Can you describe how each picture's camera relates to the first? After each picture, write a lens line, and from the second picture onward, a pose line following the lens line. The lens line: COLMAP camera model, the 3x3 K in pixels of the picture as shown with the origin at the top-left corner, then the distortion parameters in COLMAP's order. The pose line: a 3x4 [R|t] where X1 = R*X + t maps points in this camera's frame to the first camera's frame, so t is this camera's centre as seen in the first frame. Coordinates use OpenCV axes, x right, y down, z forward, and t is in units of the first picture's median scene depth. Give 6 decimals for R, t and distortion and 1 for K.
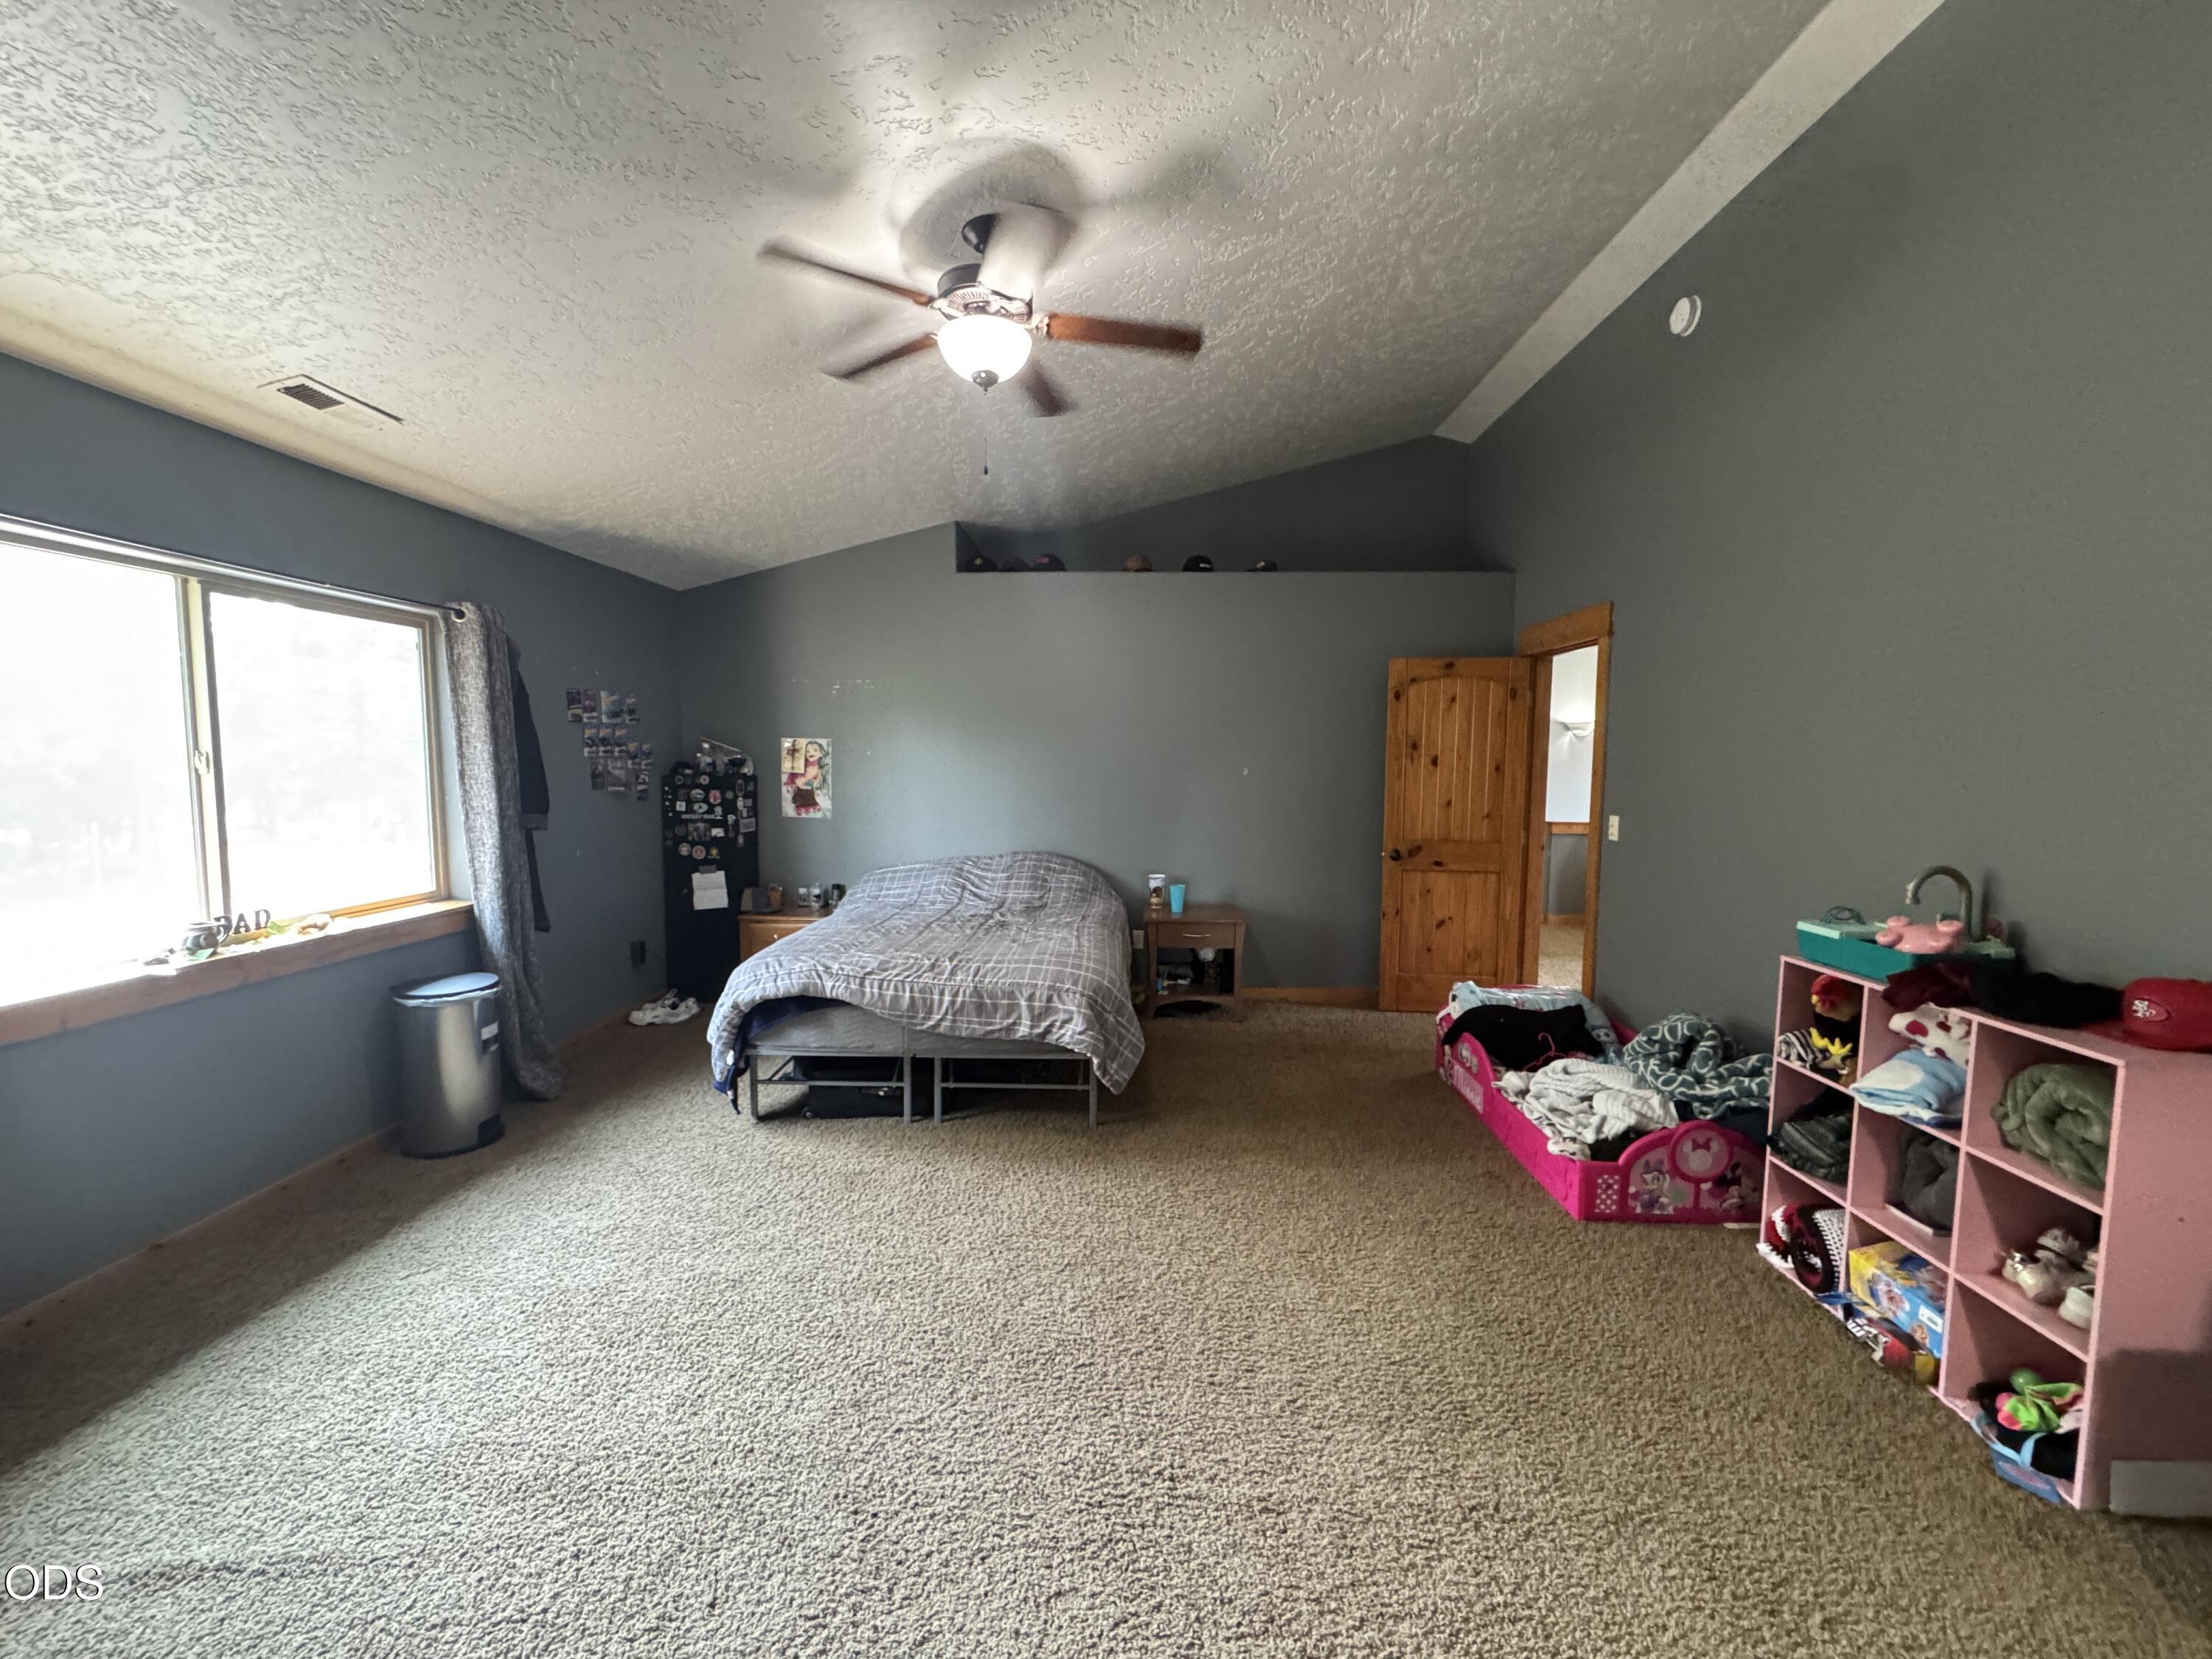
lens RADIAL K [[883.5, 0, 1109.8], [0, 883.5, 835.1], [0, 0, 1]] dist [-0.001060, -0.000535]
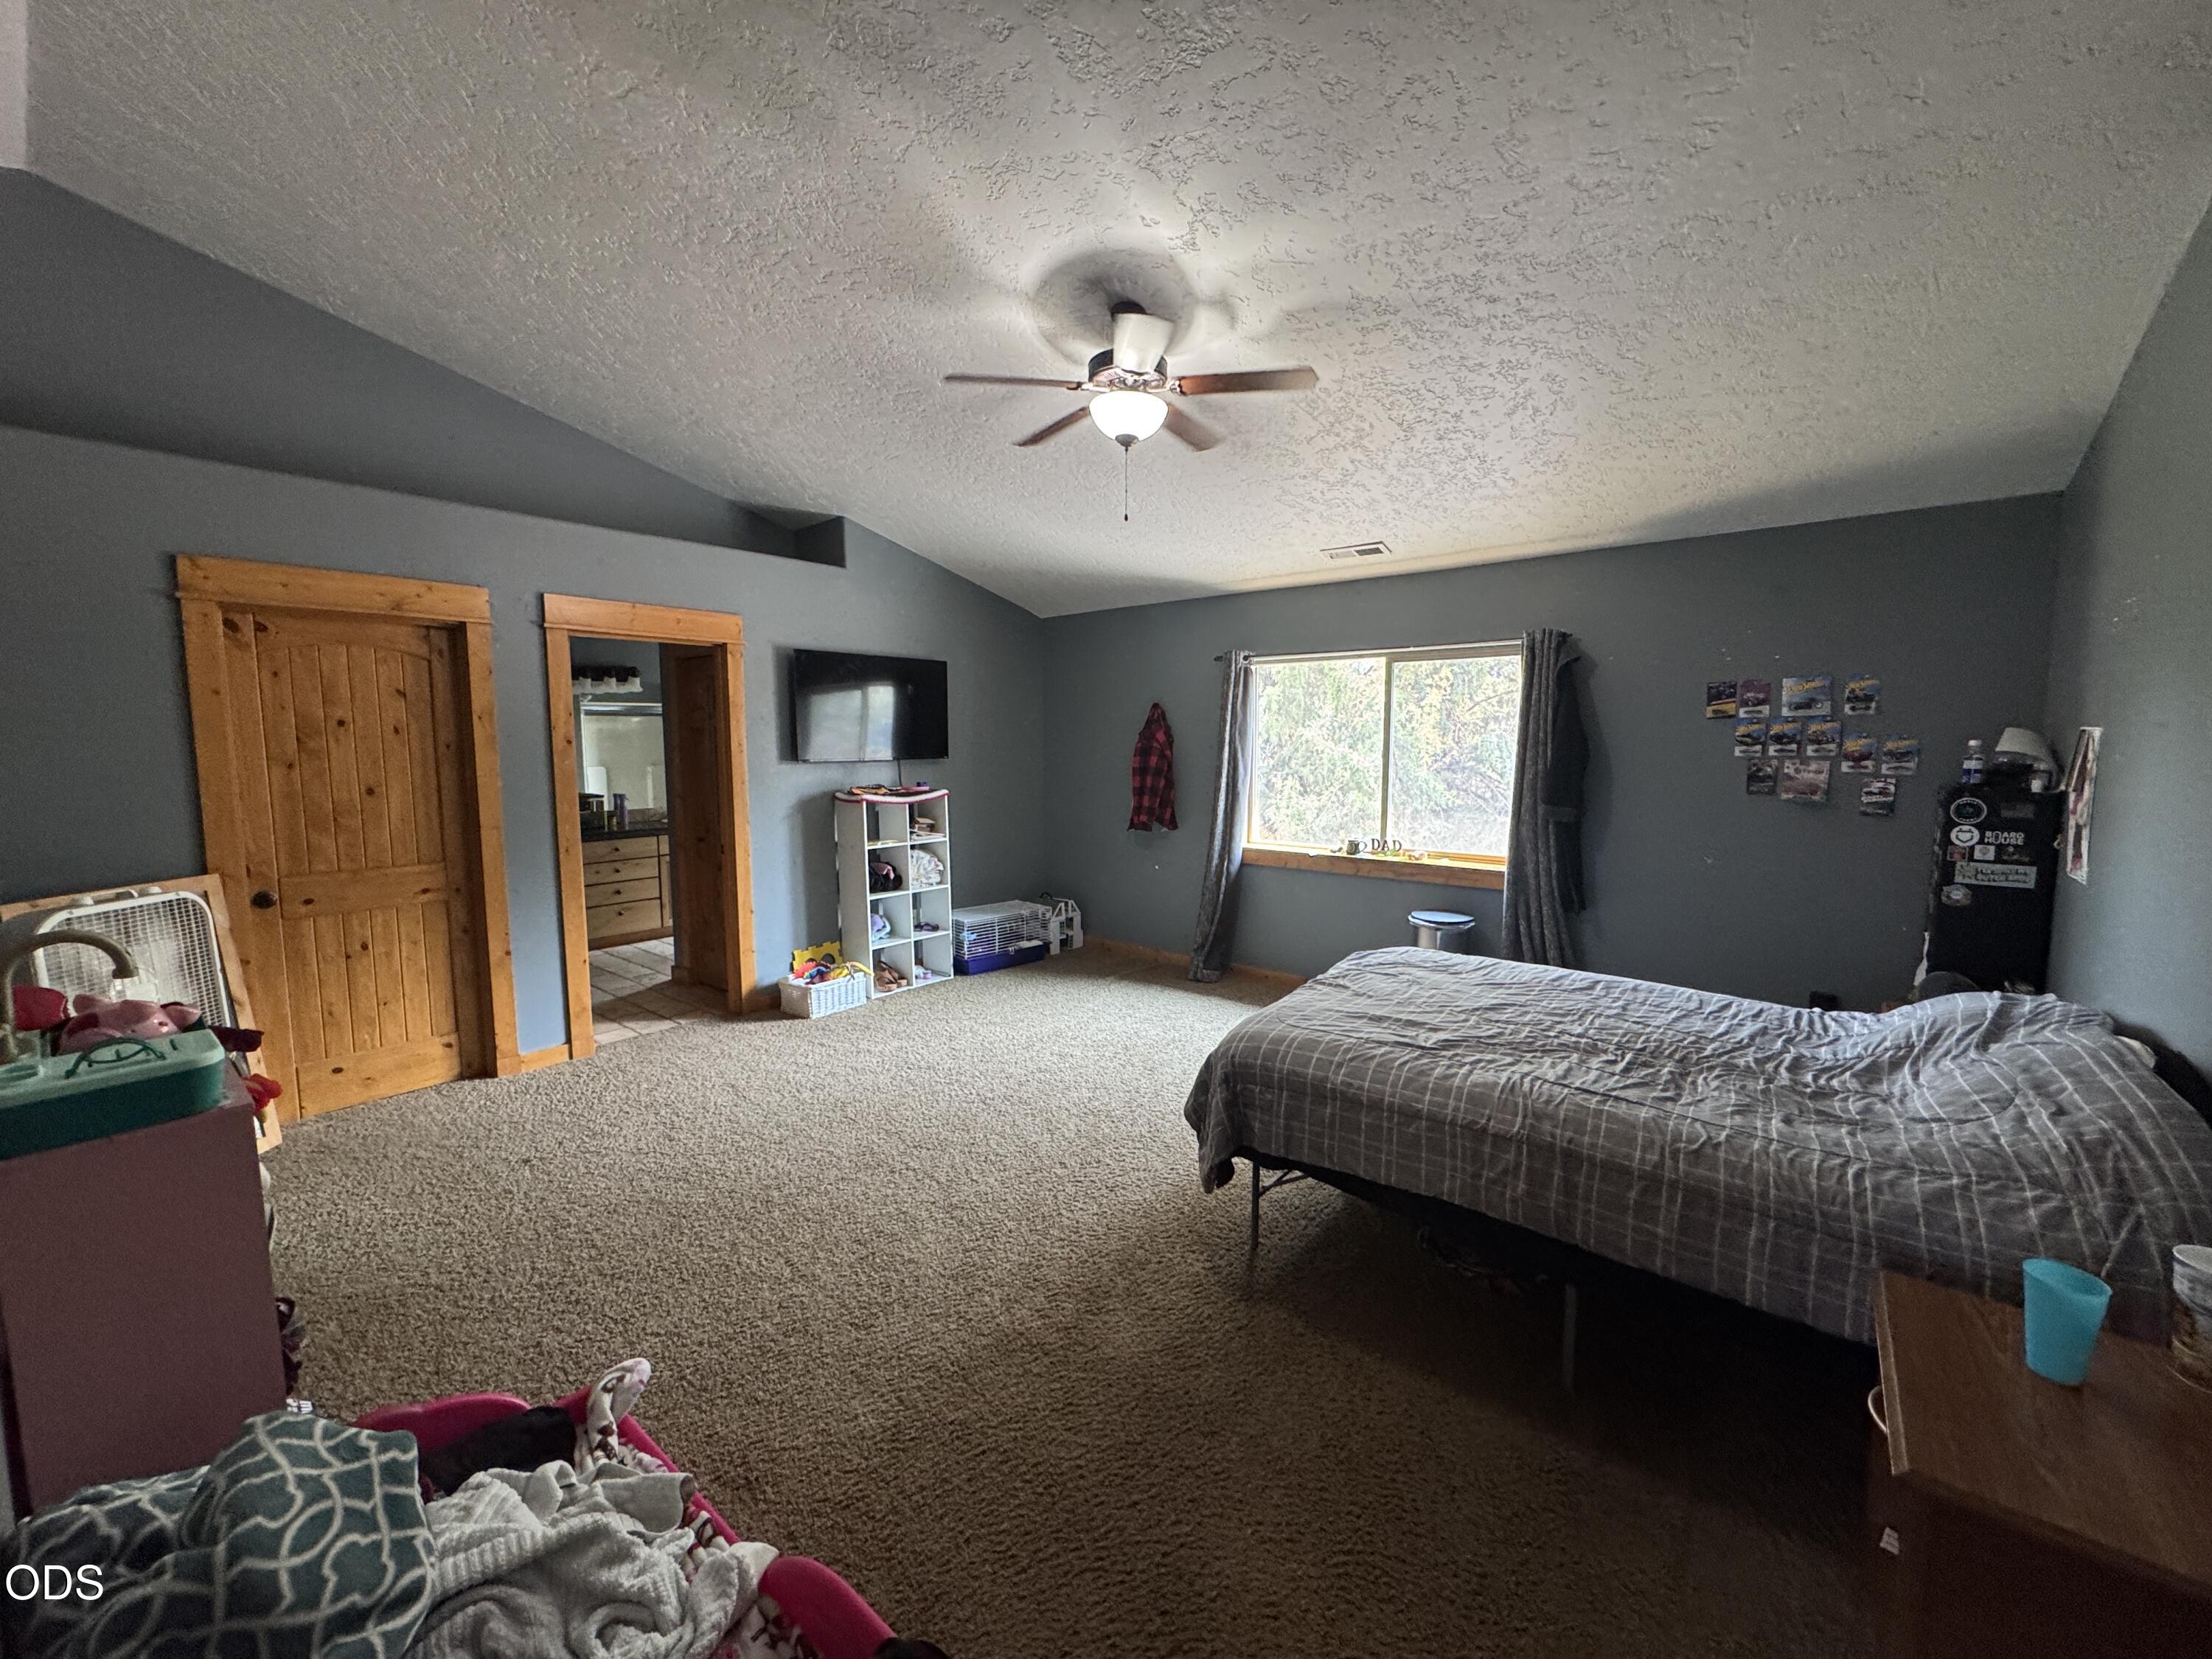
lens RADIAL K [[883.5, 0, 1111.3], [0, 883.5, 824.5], [0, 0, 1]] dist [-0.001060, -0.000535]
pose [[-0.606486, 0.080400, -0.791019, 0.491267], [-0.067607, 0.986057, 0.152059, -0.110878], [0.792215, 0.145700, -0.592593, 1.010287]]
